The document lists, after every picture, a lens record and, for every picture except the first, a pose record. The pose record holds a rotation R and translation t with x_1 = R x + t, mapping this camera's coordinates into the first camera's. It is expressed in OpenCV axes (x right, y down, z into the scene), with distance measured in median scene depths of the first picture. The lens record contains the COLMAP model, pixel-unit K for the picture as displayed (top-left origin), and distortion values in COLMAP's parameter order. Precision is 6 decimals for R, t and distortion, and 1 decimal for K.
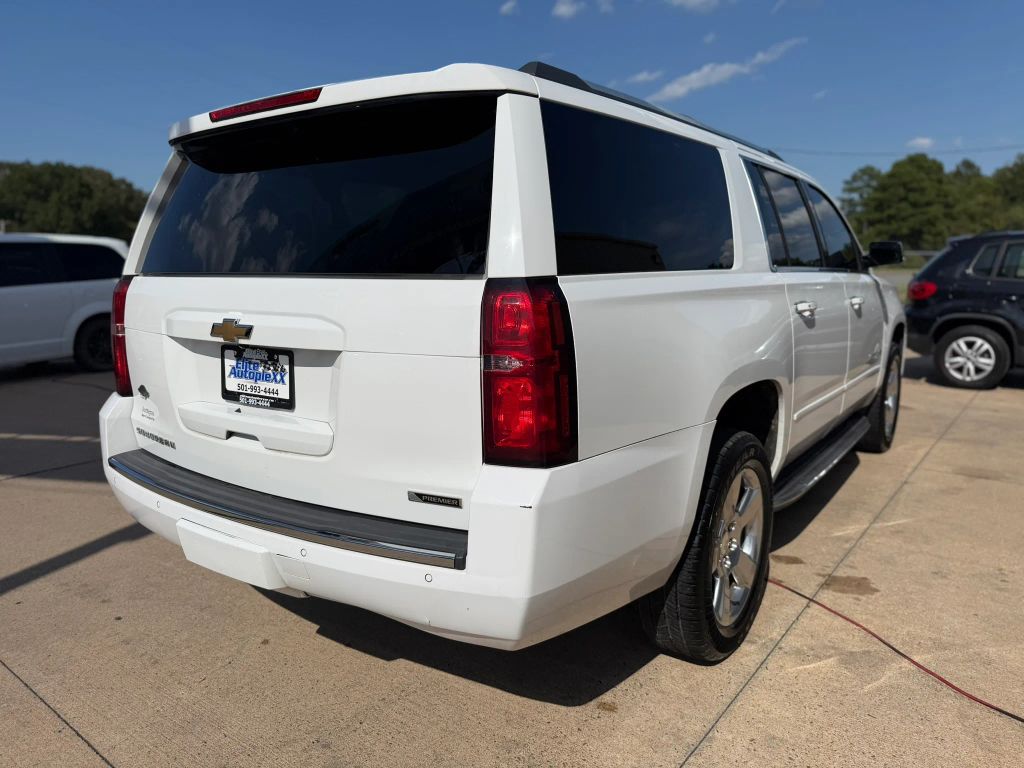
lens RADIAL K [[735.0, 0, 533.3], [0, 735.0, 401.2], [0, 0, 1]] dist [0.047834, -0.085716]
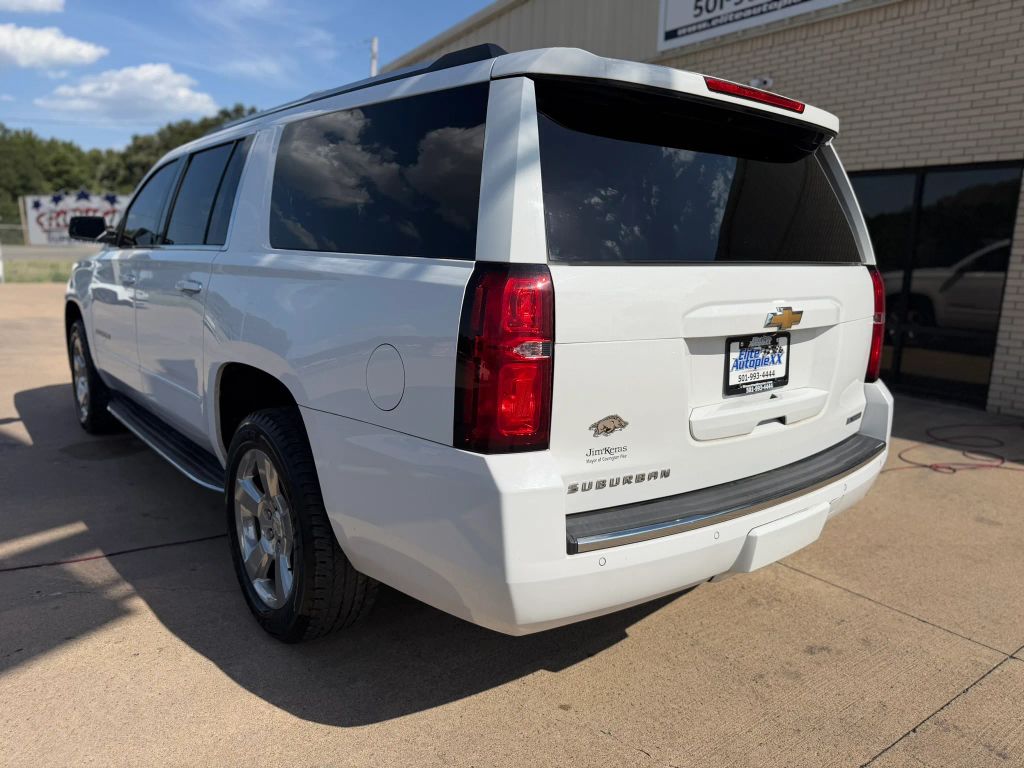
lens RADIAL K [[727.6, 0, 514.4], [0, 727.6, 381.4], [0, 0, 1]] dist [0.004330, -0.001932]
pose [[0.270339, -0.165856, 0.948372, -1.409730], [0.140719, 0.981278, 0.131498, -0.186501], [-0.952426, 0.097905, 0.288617, 1.021710]]
